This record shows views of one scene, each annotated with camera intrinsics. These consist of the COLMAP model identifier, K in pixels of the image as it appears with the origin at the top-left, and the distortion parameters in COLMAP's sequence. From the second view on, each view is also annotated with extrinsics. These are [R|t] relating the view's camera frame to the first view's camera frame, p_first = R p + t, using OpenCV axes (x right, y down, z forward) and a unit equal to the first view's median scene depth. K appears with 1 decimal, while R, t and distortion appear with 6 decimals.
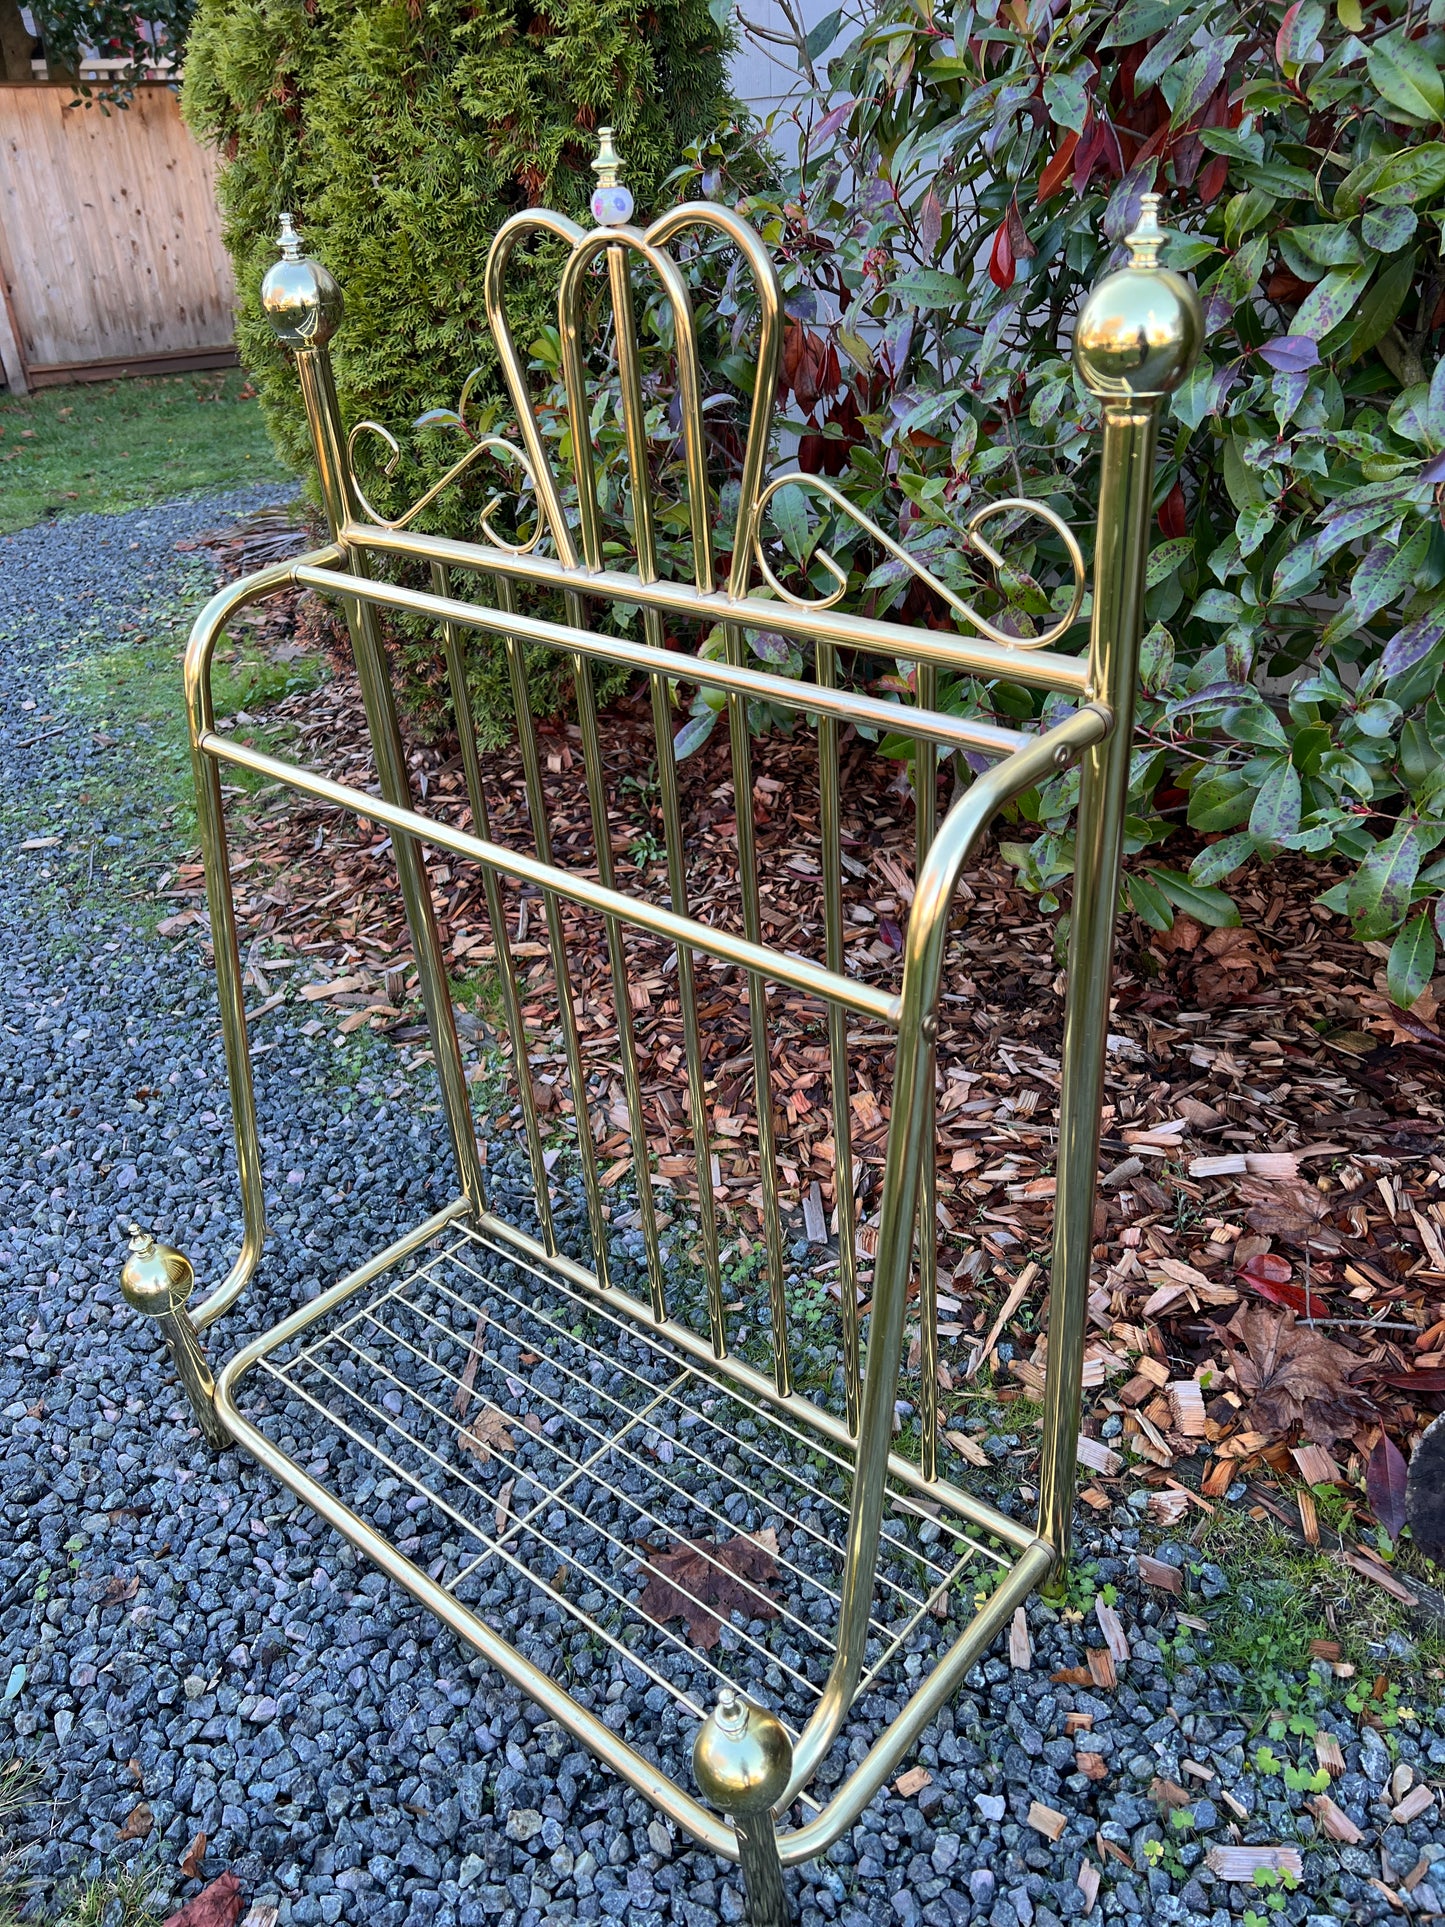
lens RADIAL K [[1453.1, 0, 709.7], [0, 1453.1, 979.8], [0, 0, 1]] dist [0.057641, -0.064870]
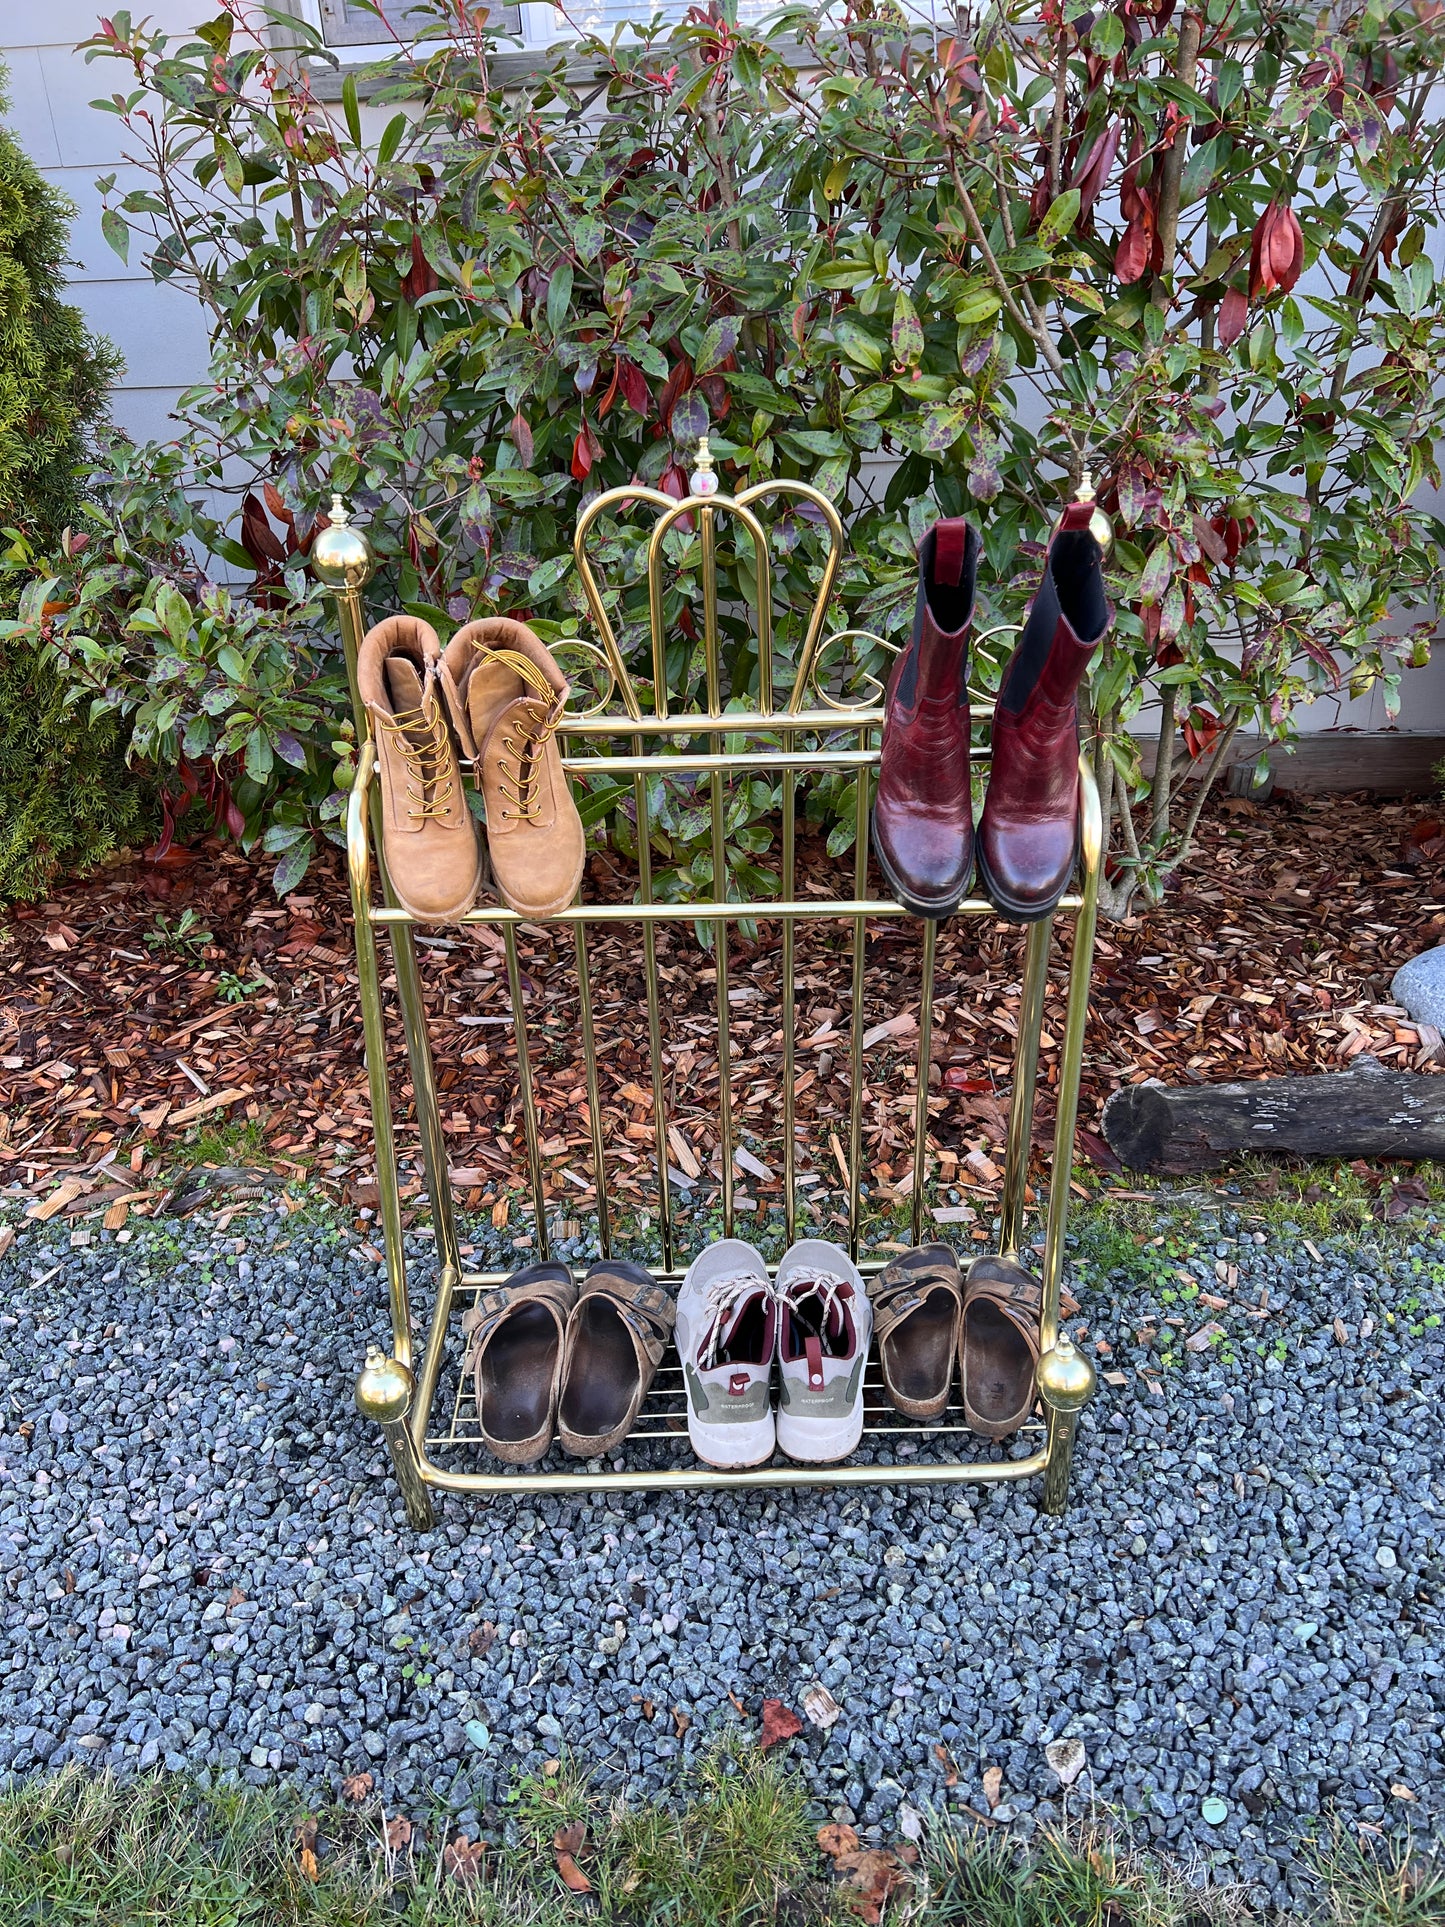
lens RADIAL K [[1456.7, 0, 706.2], [0, 1456.7, 974.5], [0, 0, 1]] dist [0.046335, -0.053732]
pose [[0.747172, -0.290874, 0.597600, -0.656633], [0.323638, 0.944574, 0.055118, -0.070688], [-0.580510, 0.152224, 0.799897, -0.089947]]
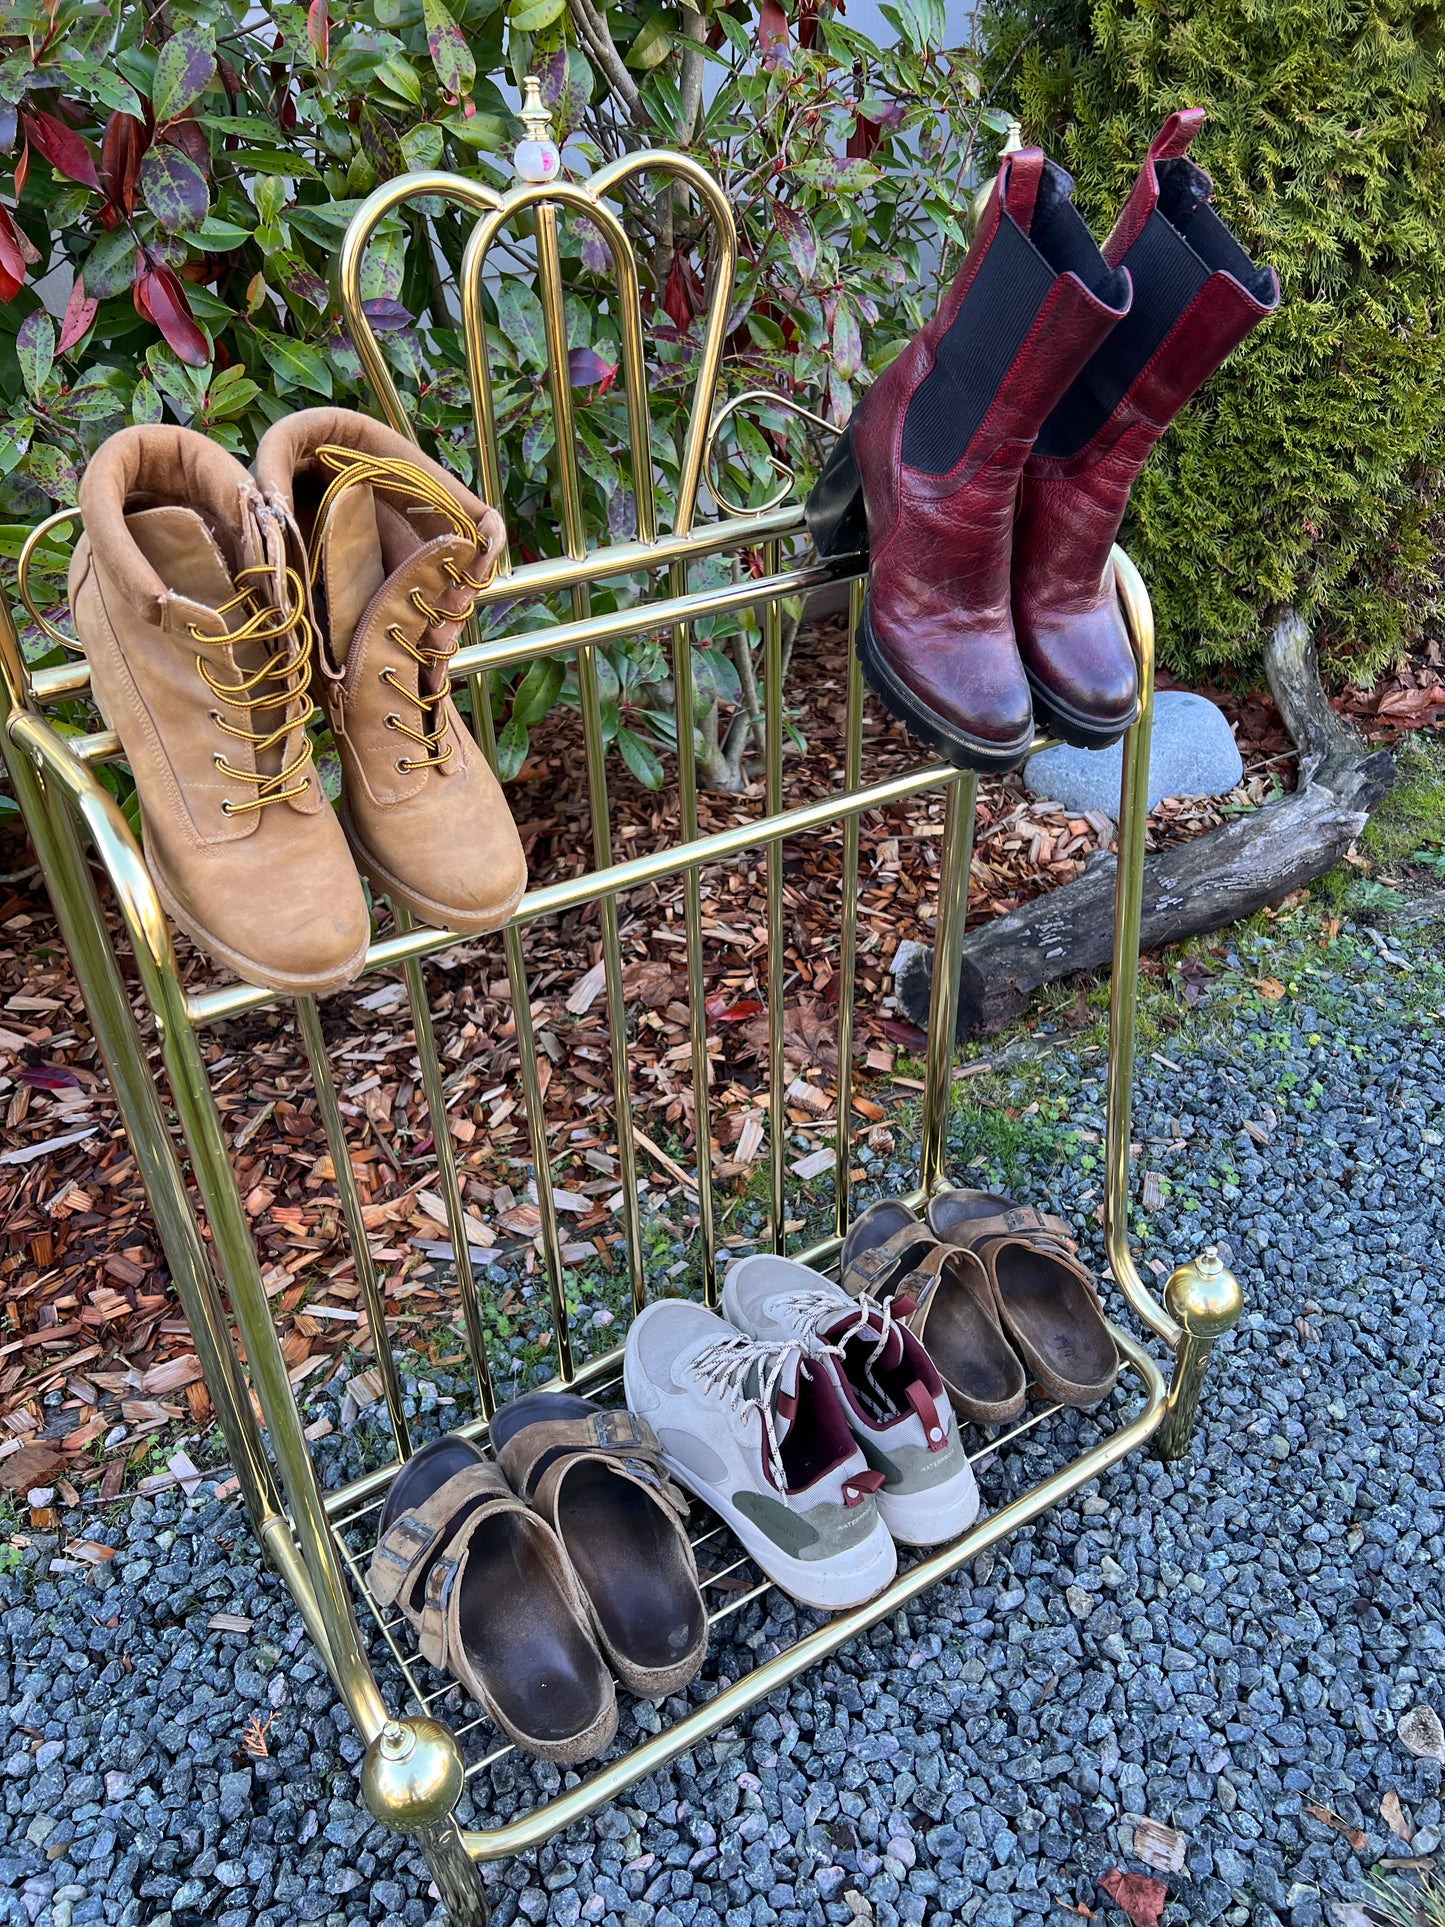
lens RADIAL K [[1460.5, 0, 727.9], [0, 1460.5, 976.6], [0, 0, 1]] dist [0.059076, -0.075482]
pose [[0.261287, -0.479567, 0.837702, -0.619234], [0.504802, 0.807602, 0.304883, -0.191763], [-0.822742, 0.343211, 0.453103, 0.376086]]
